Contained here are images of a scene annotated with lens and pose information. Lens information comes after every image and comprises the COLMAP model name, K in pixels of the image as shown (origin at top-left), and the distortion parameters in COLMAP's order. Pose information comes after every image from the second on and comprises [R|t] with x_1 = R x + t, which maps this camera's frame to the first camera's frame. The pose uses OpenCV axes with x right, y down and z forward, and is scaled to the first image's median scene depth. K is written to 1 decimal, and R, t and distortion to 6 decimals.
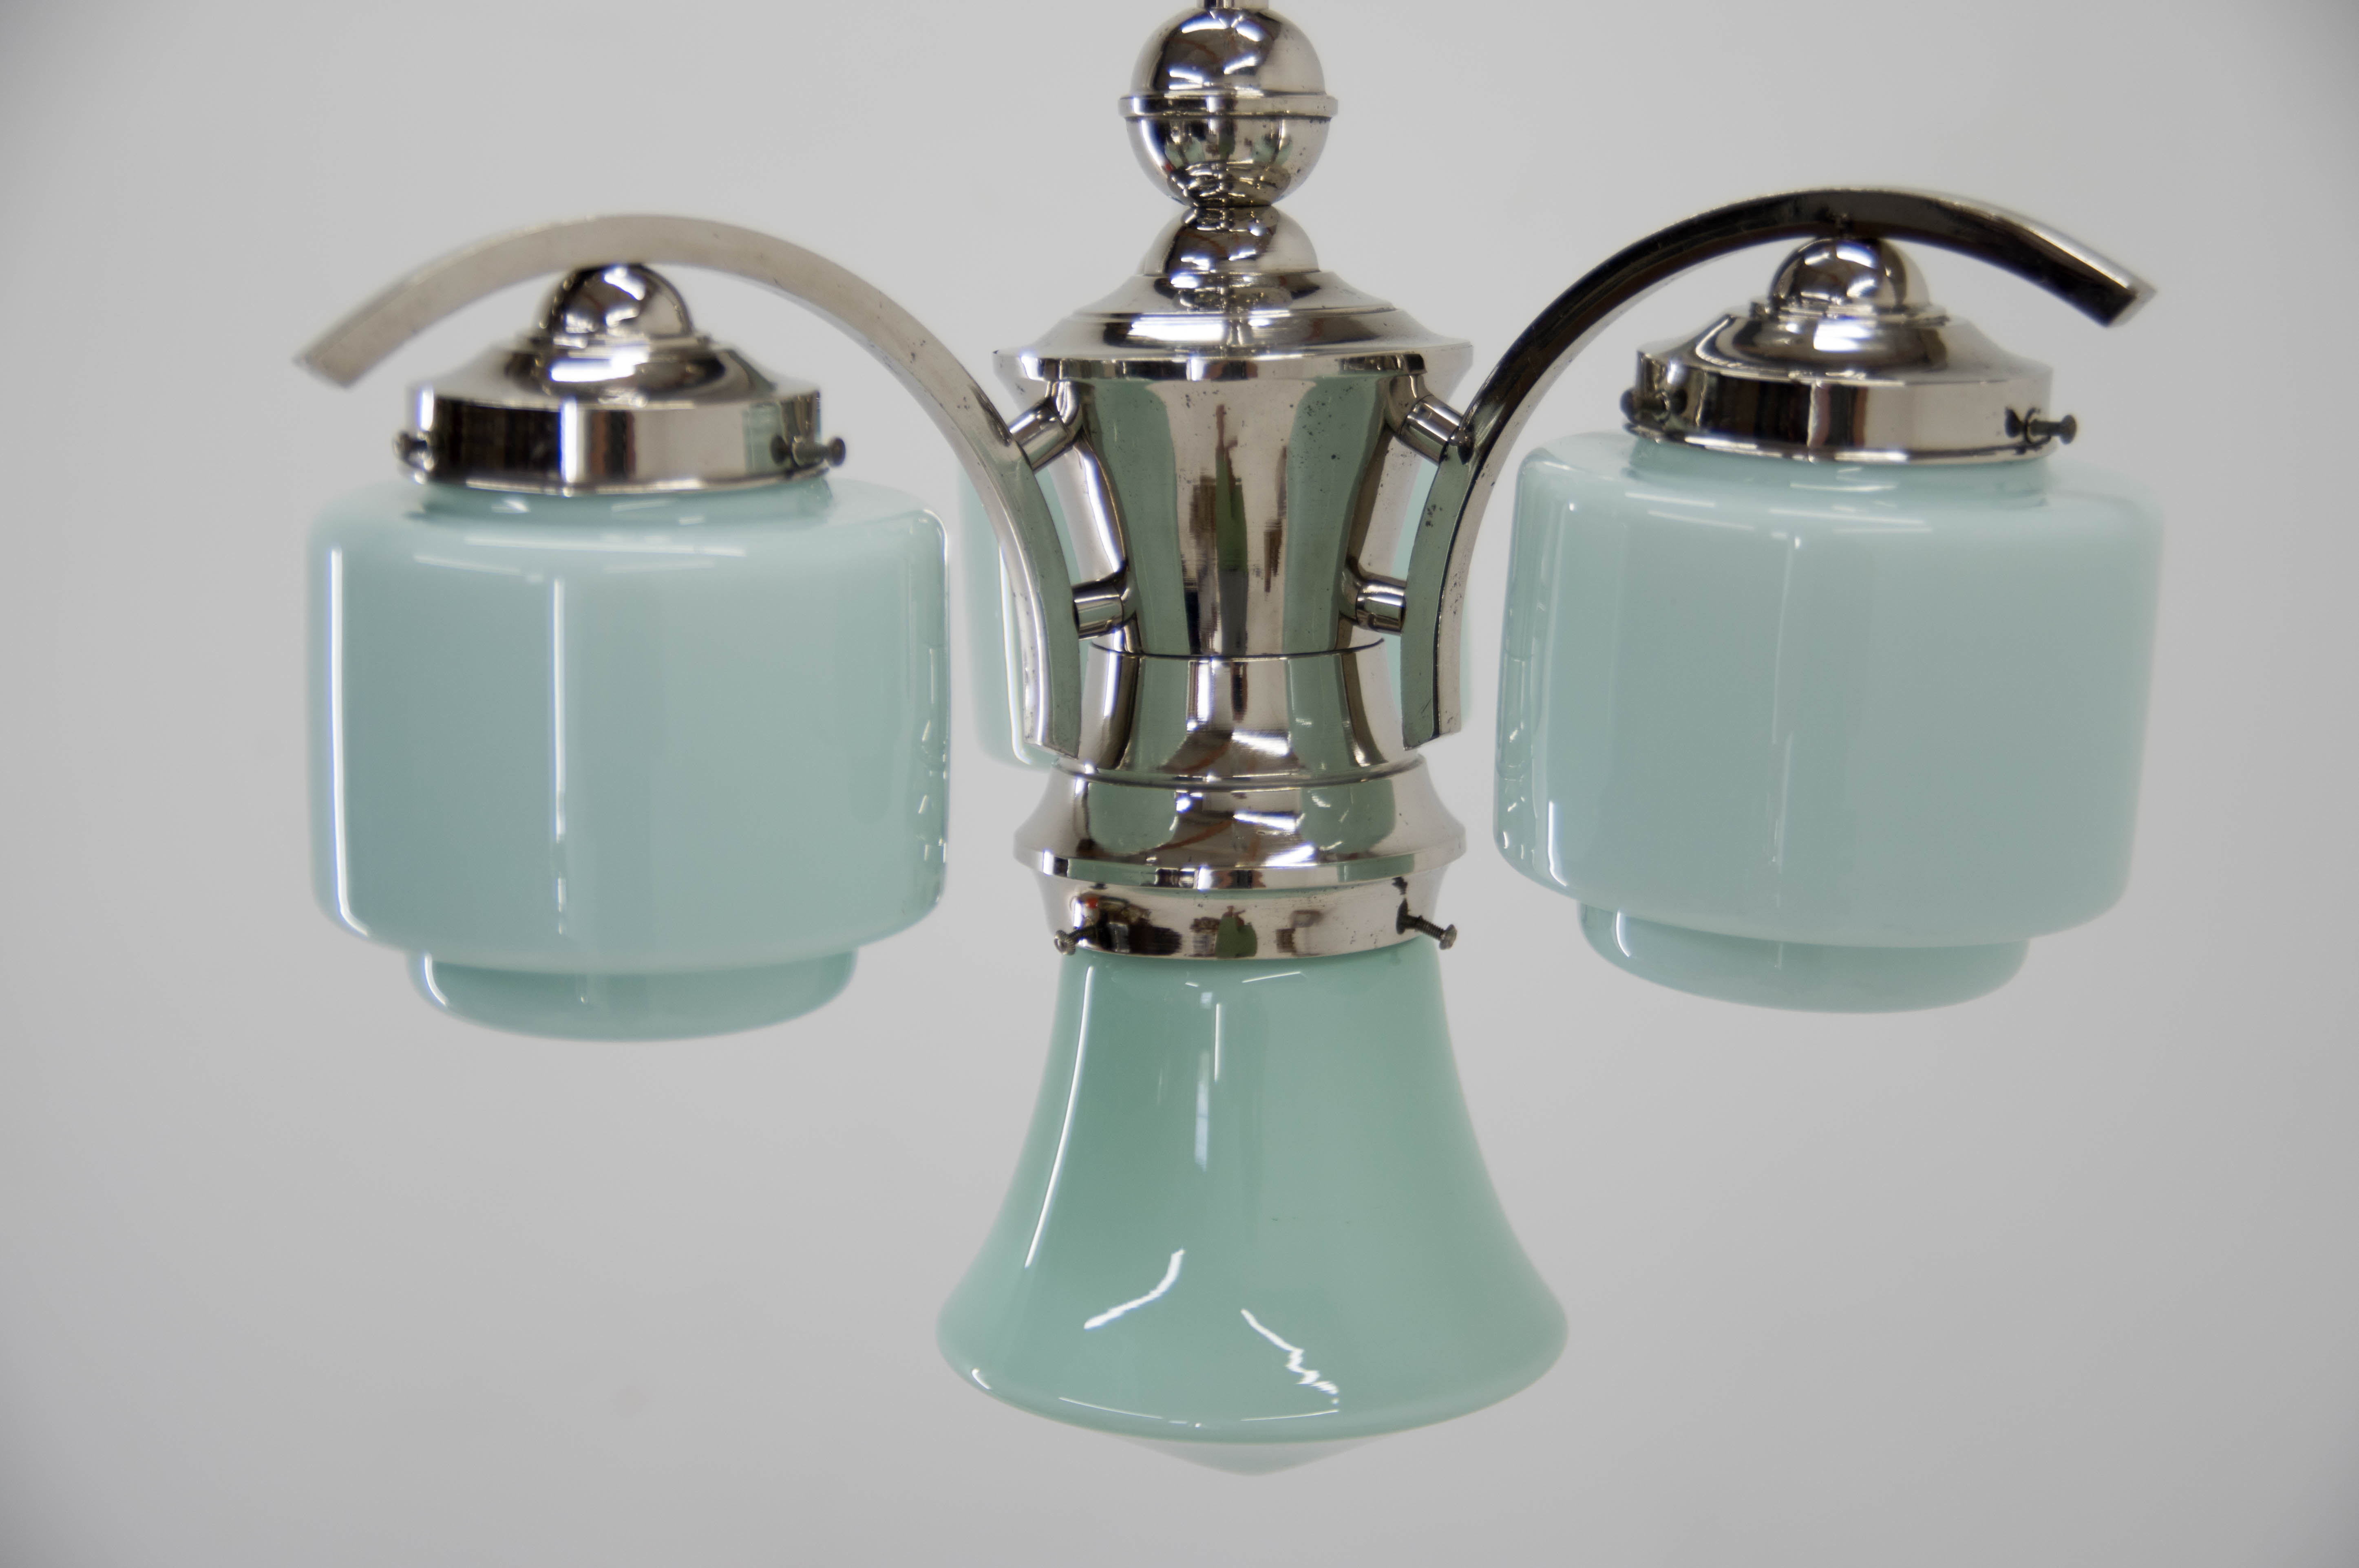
lens RADIAL K [[3998.4, 0, 1179.5], [0, 3998.4, 784.0], [0, 0, 1]] dist [0.094762, -0.094303]
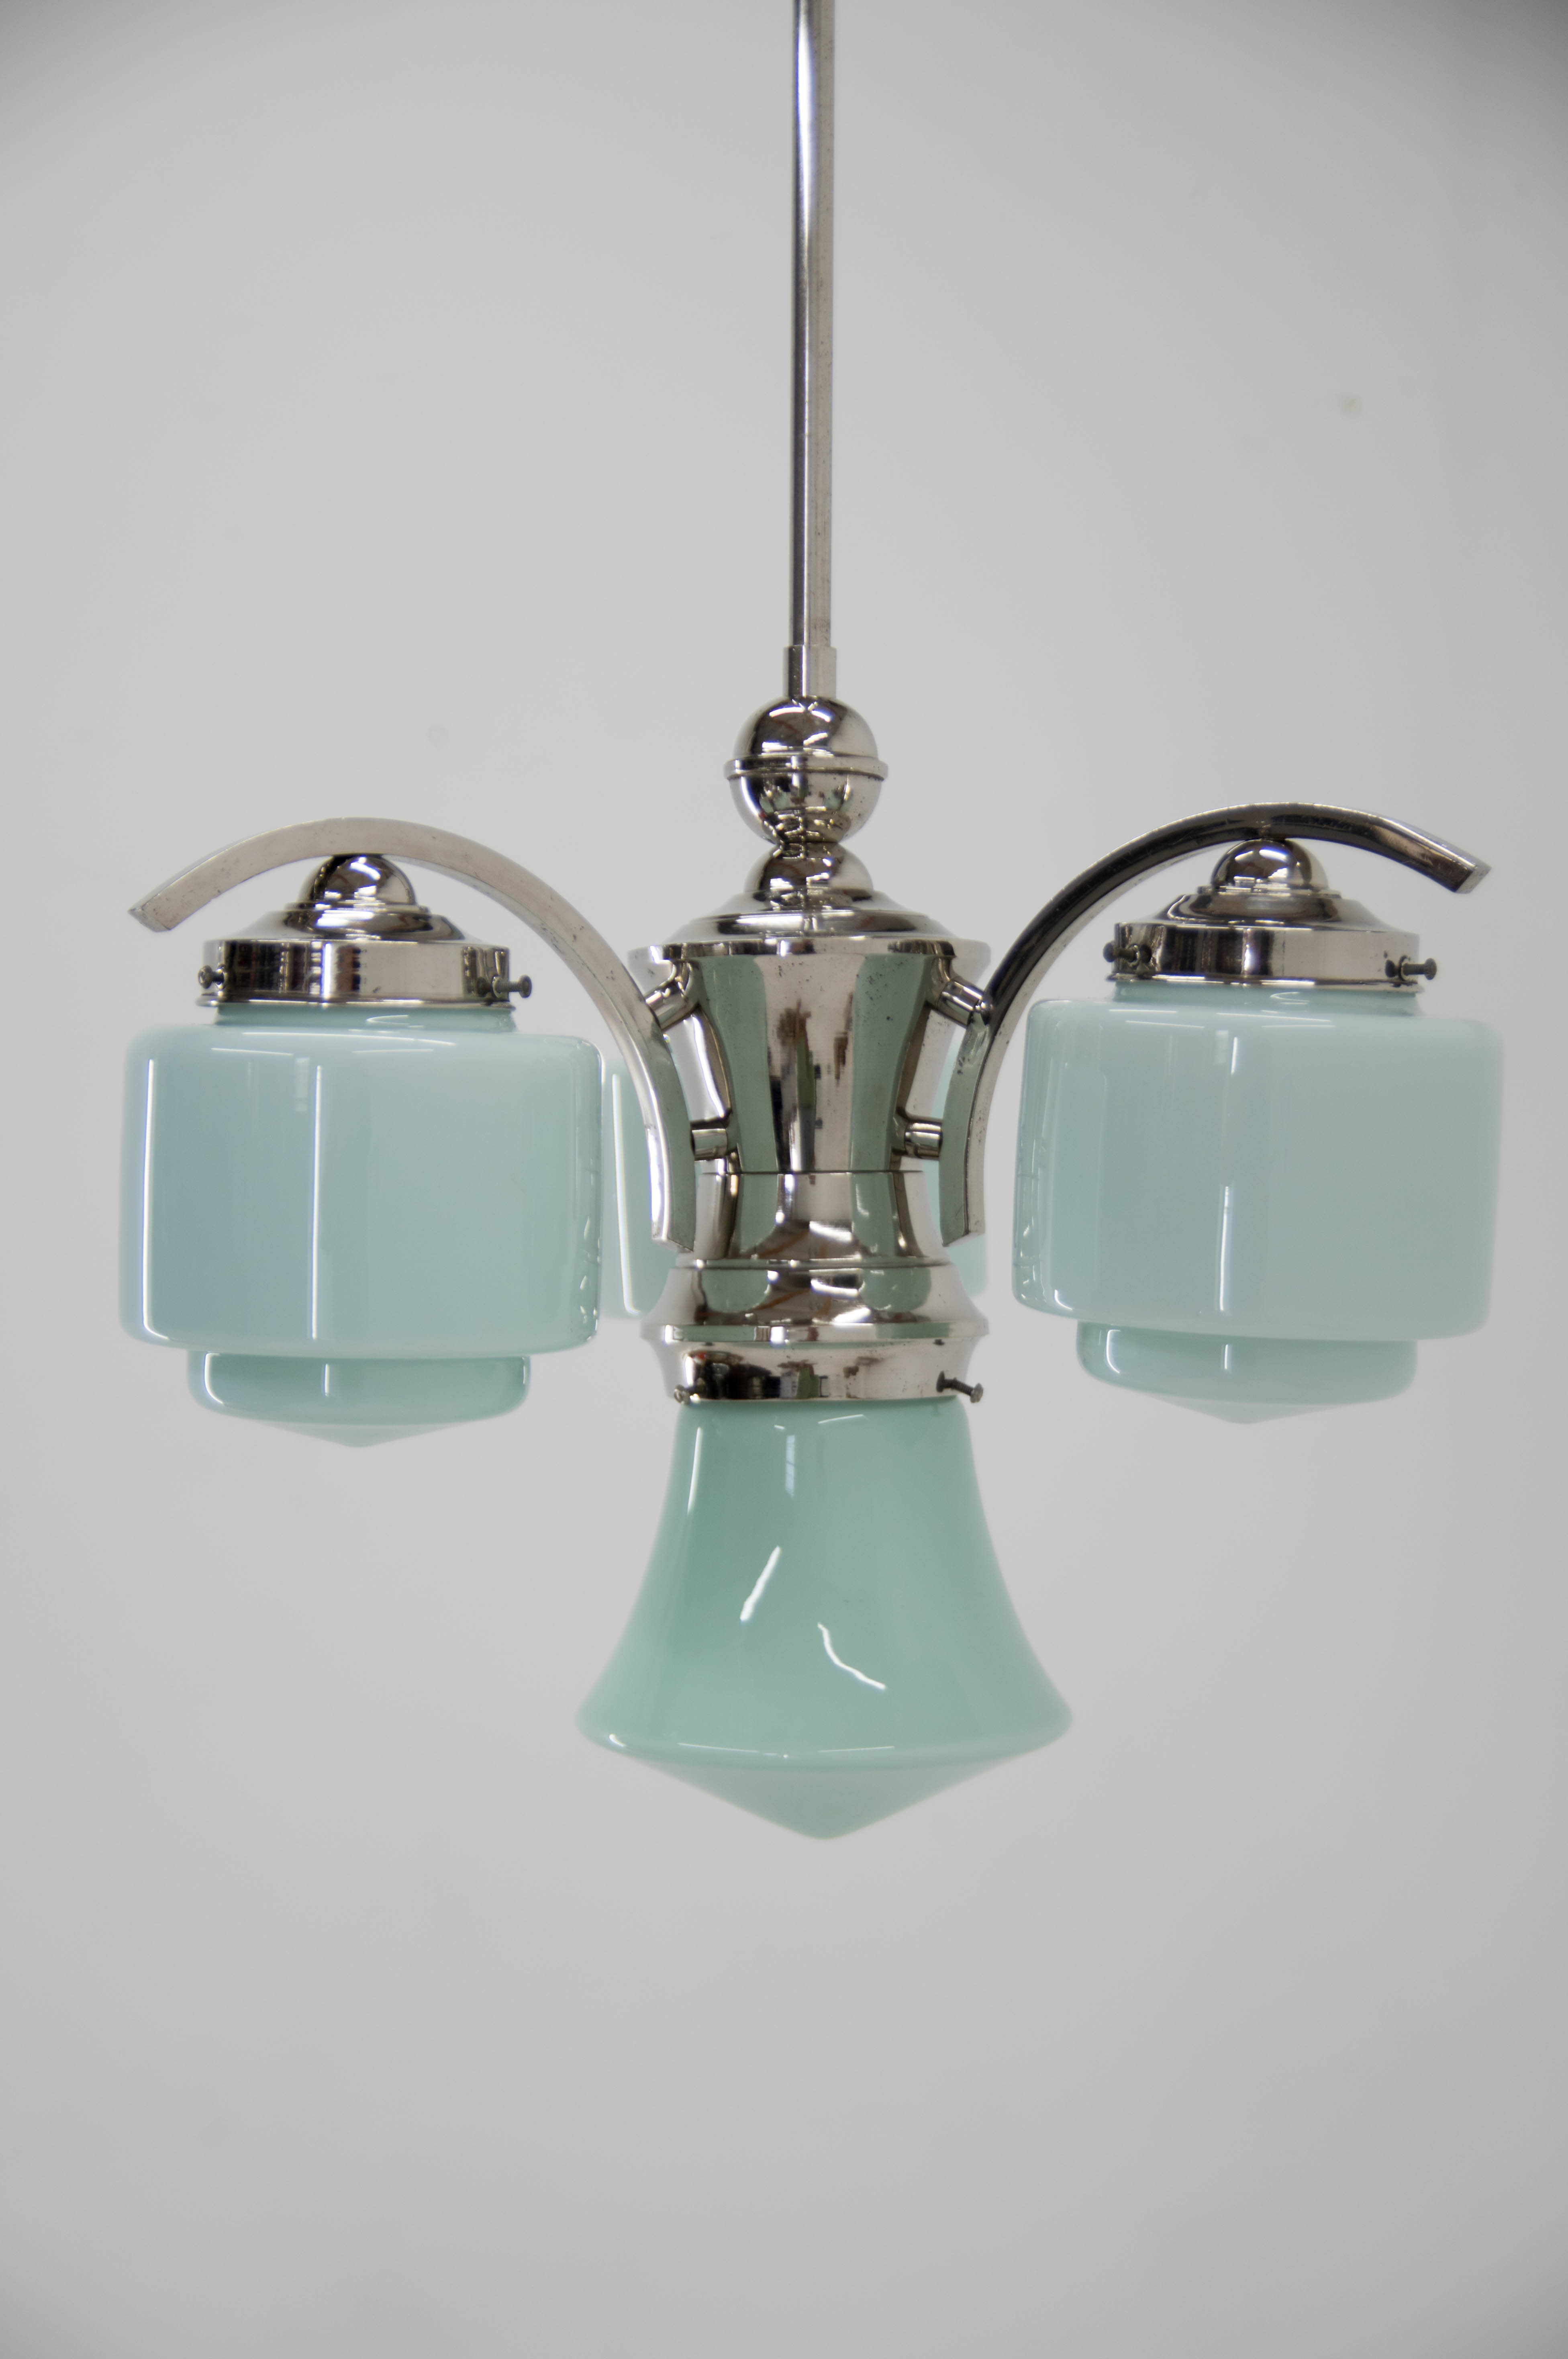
lens RADIAL K [[3998.5, 0, 784.0], [0, 3998.5, 1179.5], [0, 0, 1]] dist [0.094762, -0.094303]
pose [[0.999375, 0.003611, 0.035155, -0.042005], [0.002097, 0.986954, -0.160986, 0.182189], [-0.035278, 0.160960, 0.986330, -0.295071]]
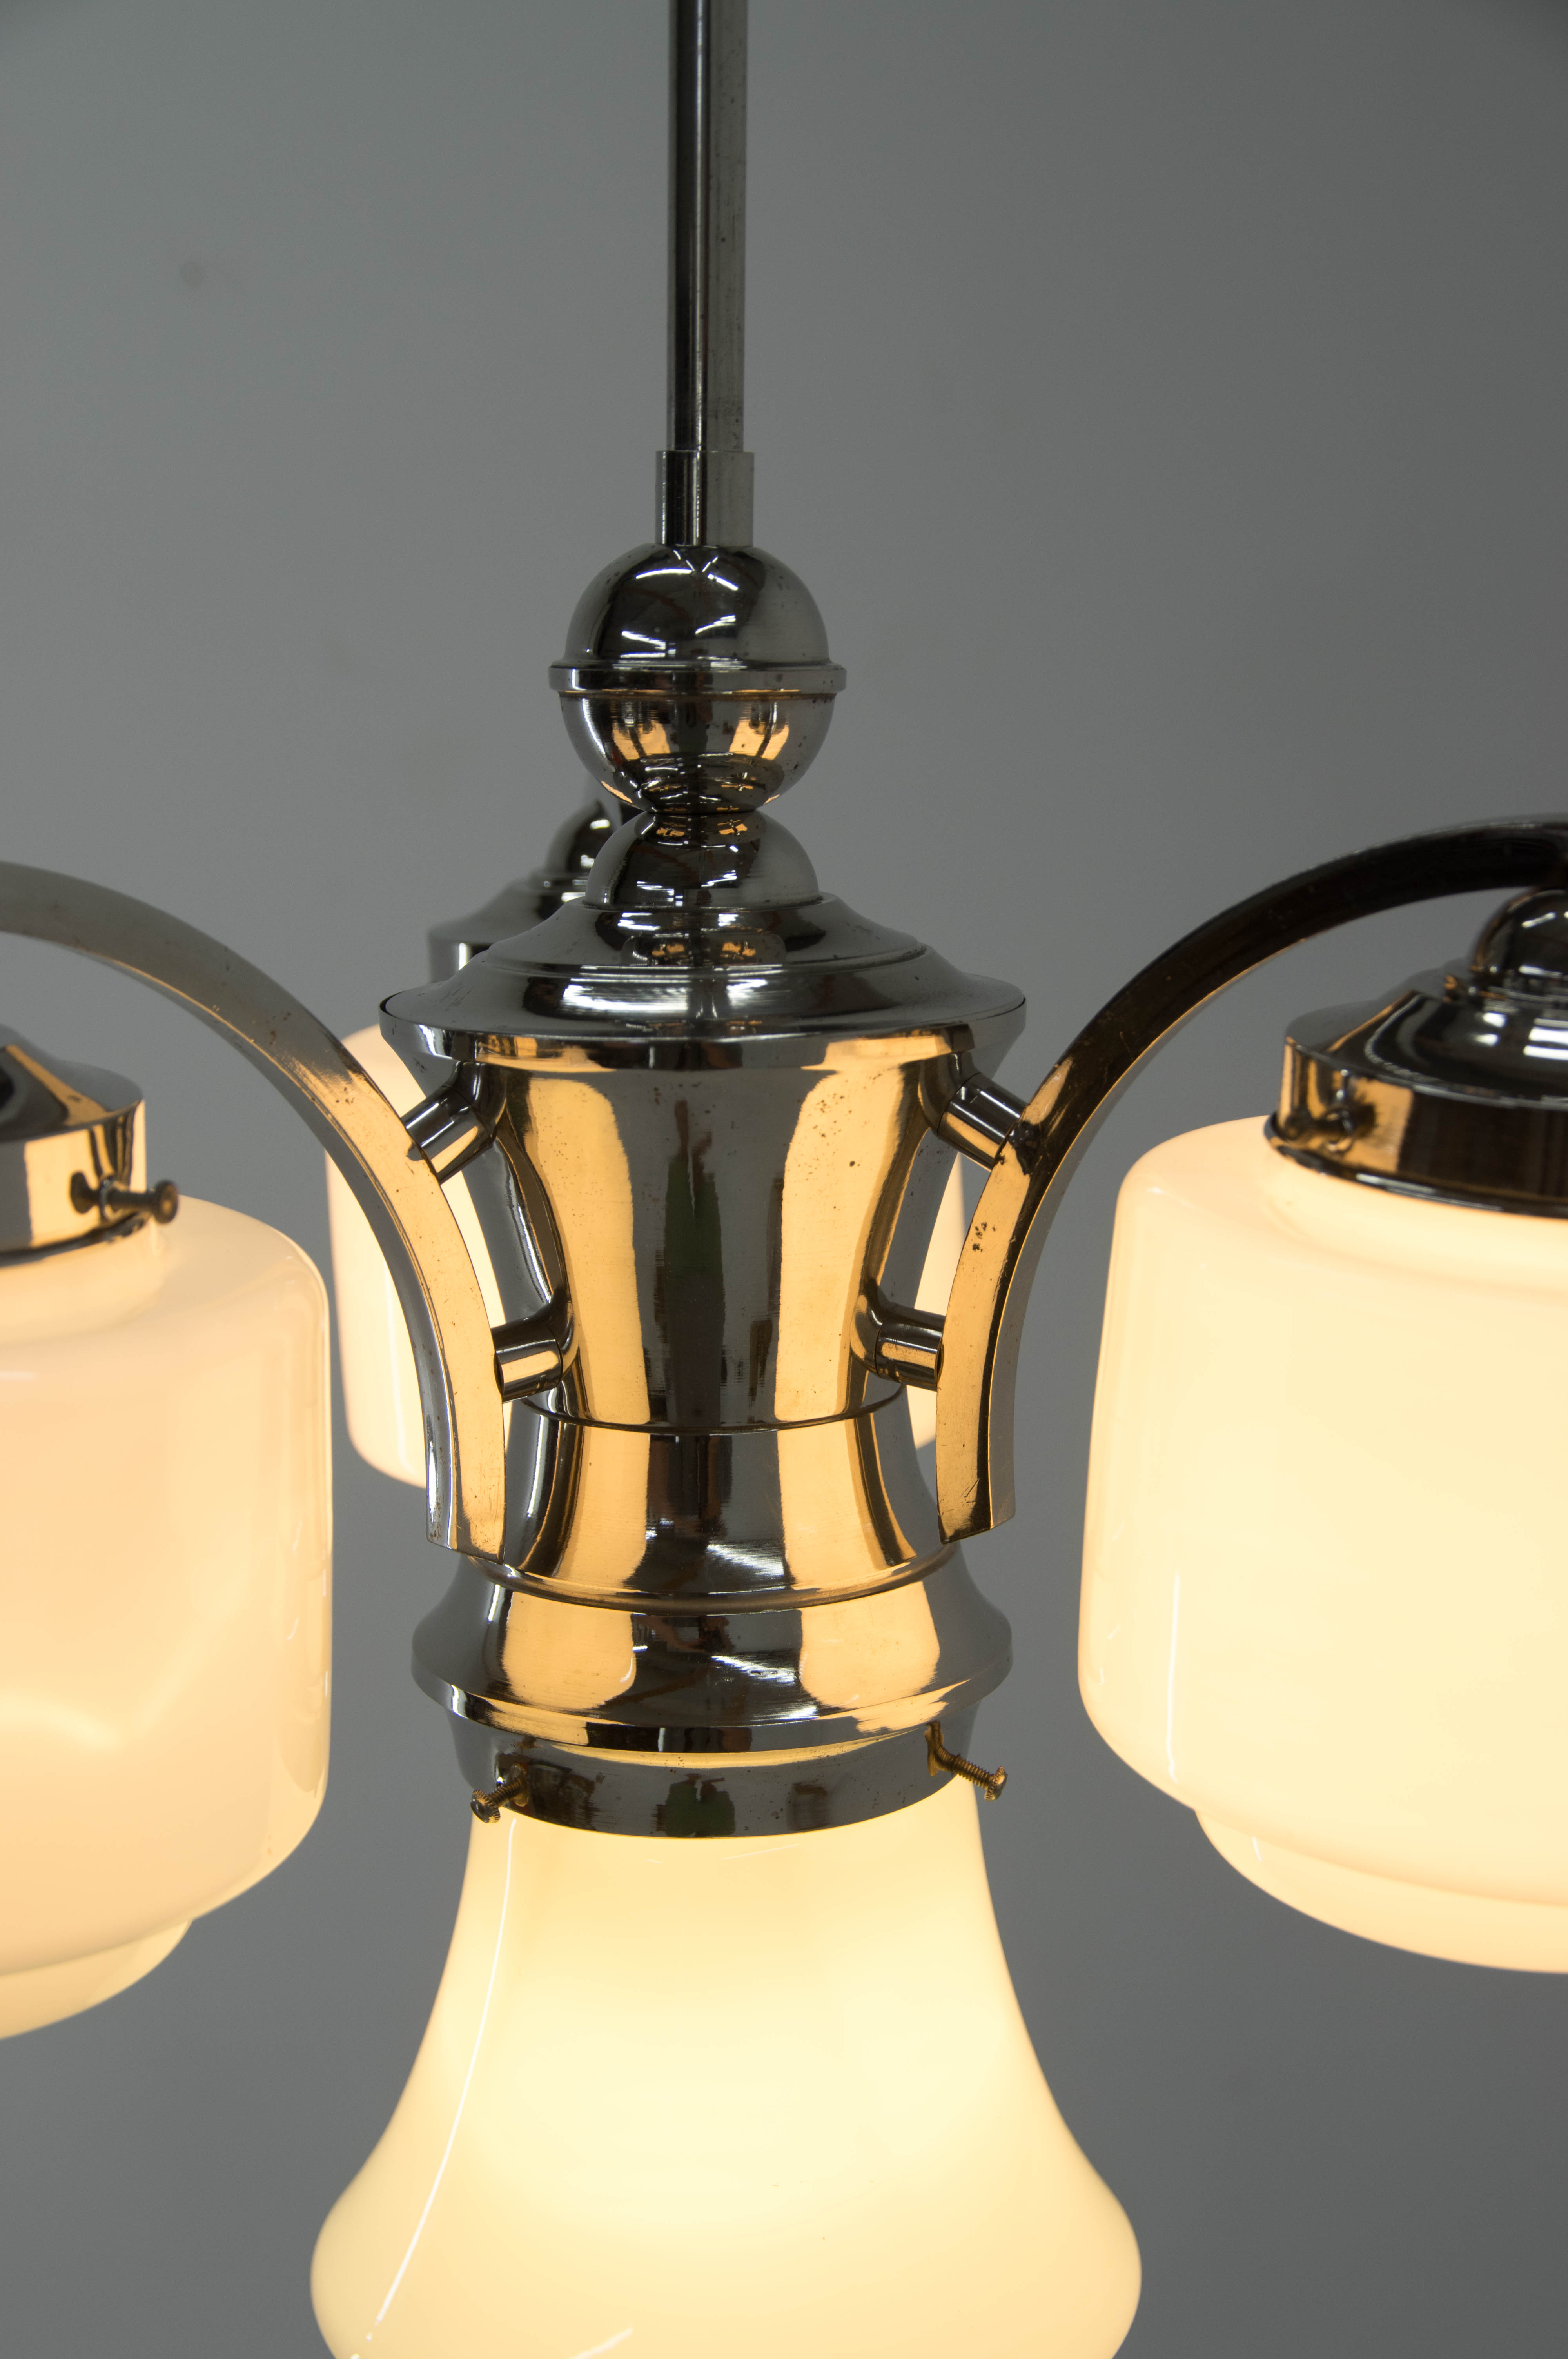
lens RADIAL K [[3492.0, 0, 784.0], [0, 3492.0, 1179.5], [0, 0, 1]] dist [-0.001693, -0.006183]
pose [[0.997411, -0.006479, 0.071616, -0.018979], [0.004944, 0.999755, 0.021593, -0.091815], [-0.071738, -0.021183, 0.997199, 0.360264]]
